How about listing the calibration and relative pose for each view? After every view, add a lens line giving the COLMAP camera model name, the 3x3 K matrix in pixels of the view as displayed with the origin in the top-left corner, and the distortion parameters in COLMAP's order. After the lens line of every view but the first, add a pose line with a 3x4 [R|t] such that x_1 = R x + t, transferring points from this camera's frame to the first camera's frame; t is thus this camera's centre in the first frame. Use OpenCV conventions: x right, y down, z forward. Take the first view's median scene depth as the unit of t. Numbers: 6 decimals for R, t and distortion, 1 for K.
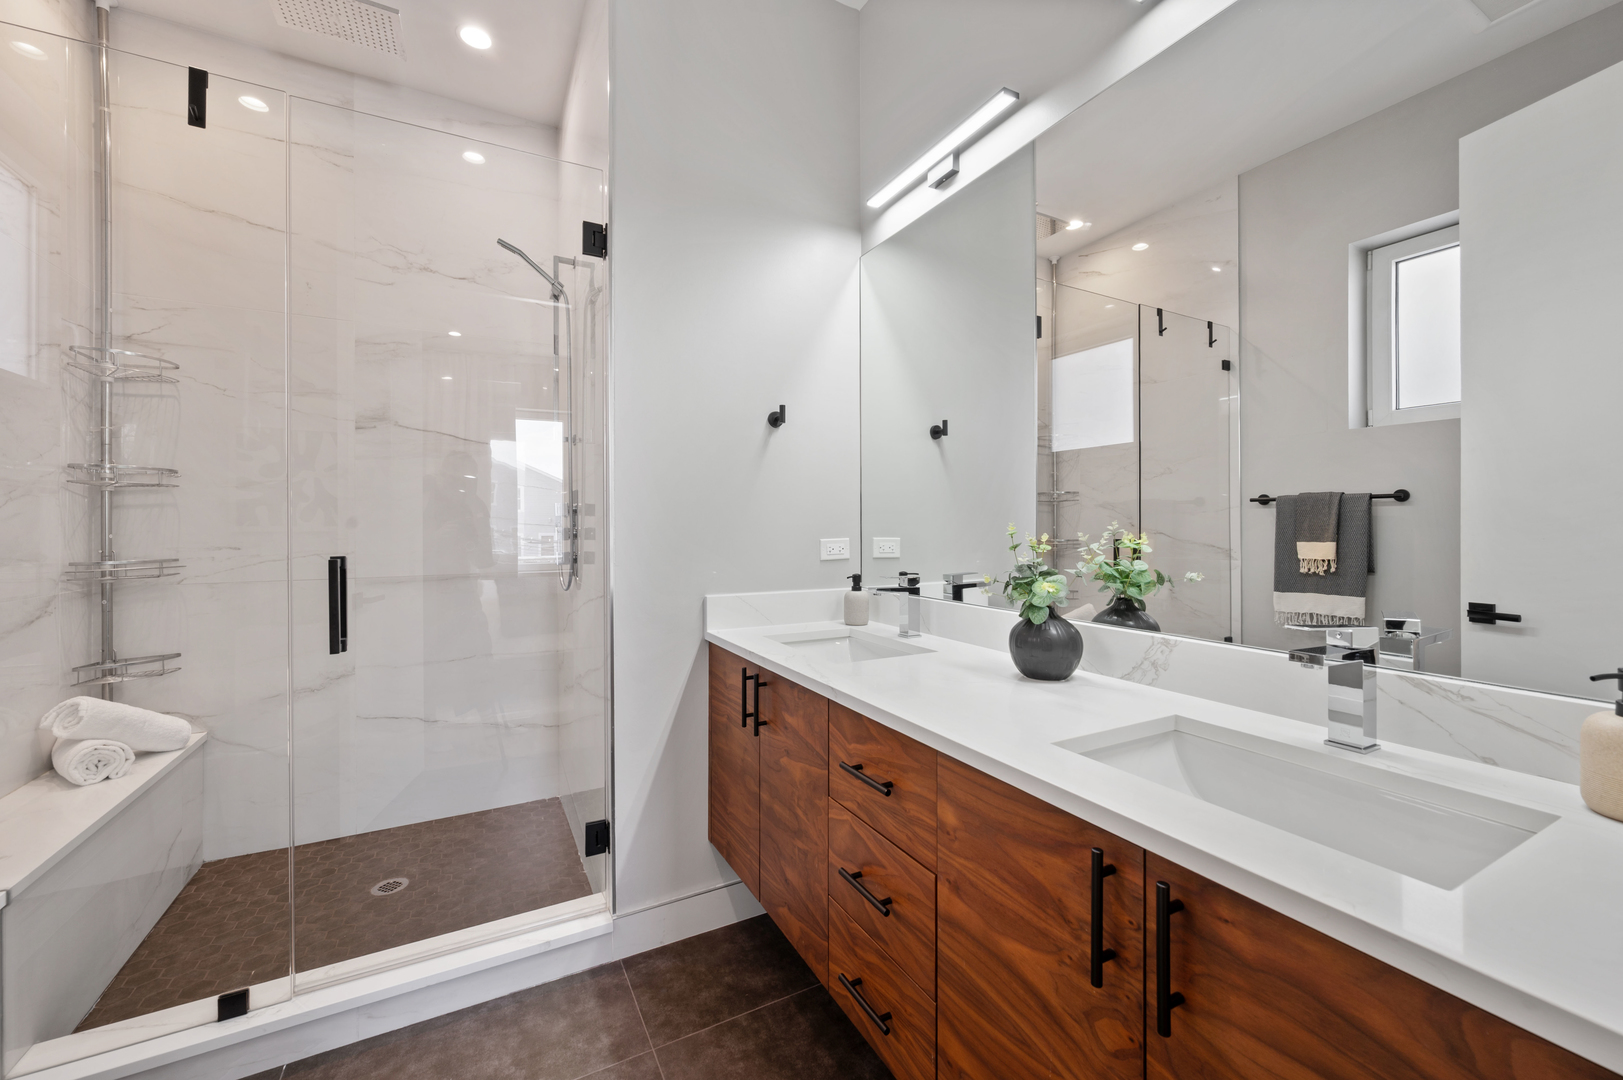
lens RADIAL K [[644.3, 0, 812.0], [0, 644.3, 524.7], [0, 0, 1]] dist [-0.000832, 0.000097]
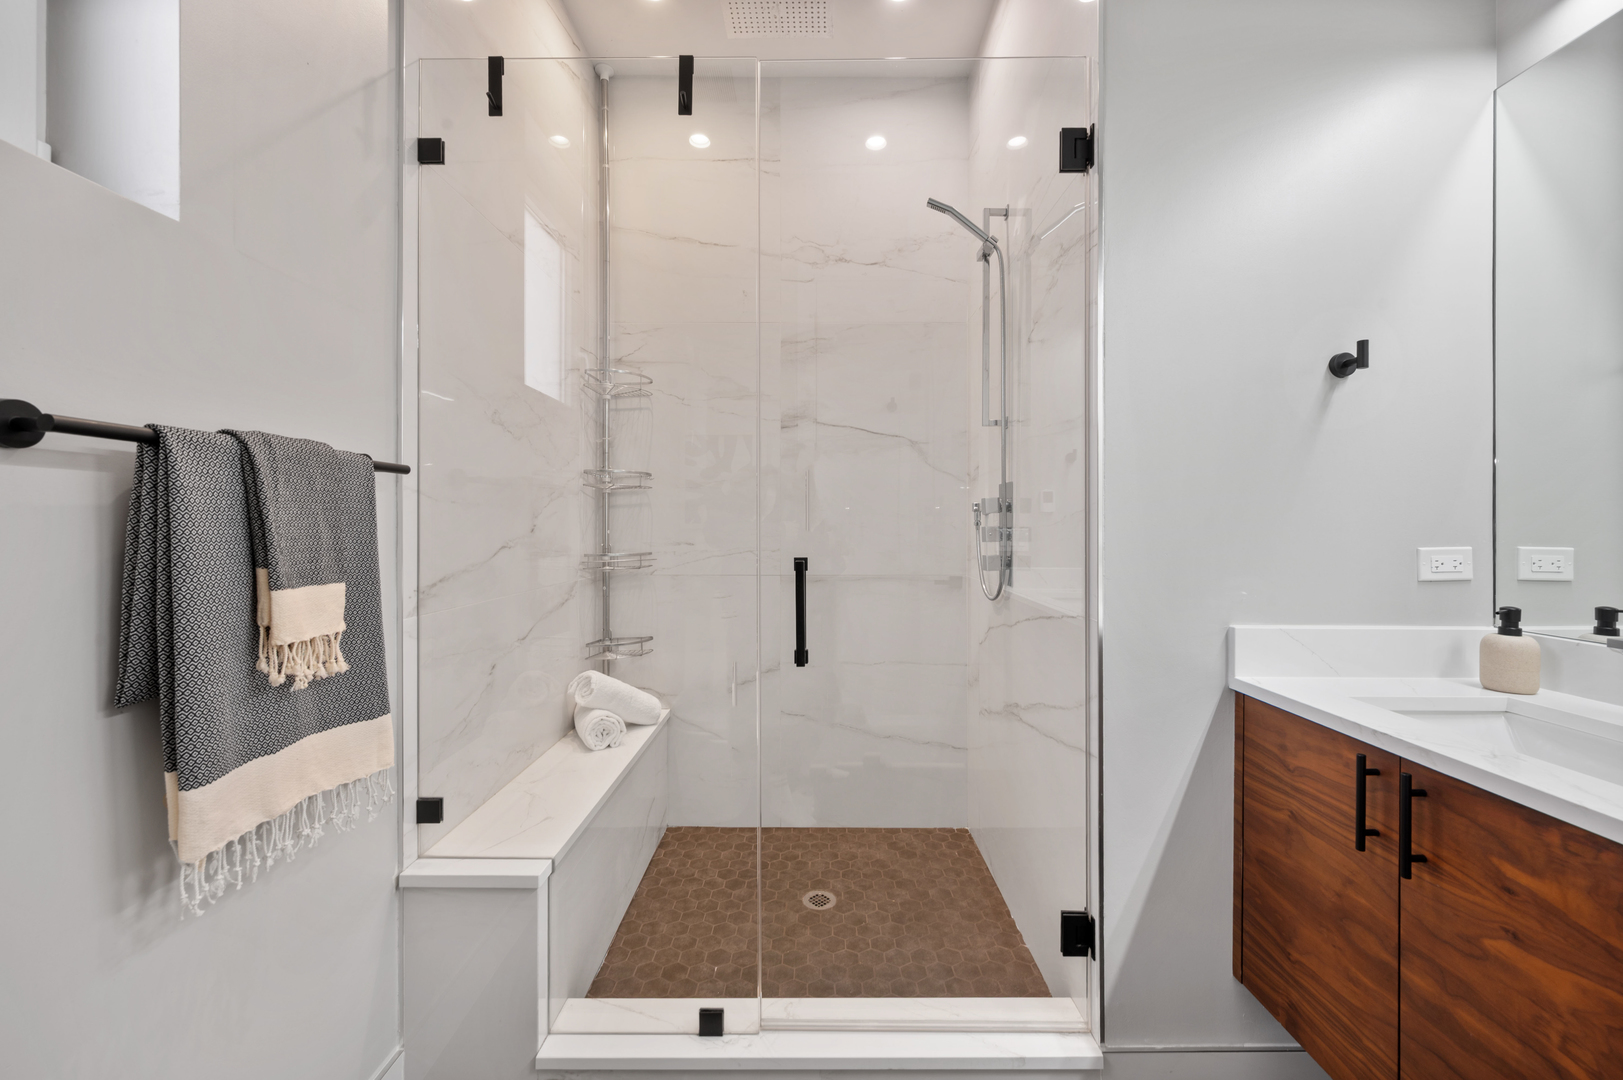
lens RADIAL K [[644.3, 0, 812.0], [0, 644.3, 524.7], [0, 0, 1]] dist [-0.000832, 0.000097]
pose [[0.877727, 0.004725, -0.479138, -0.212483], [-0.003608, 0.999988, 0.003253, -0.000069], [0.479148, -0.001126, 0.877733, 0.156777]]
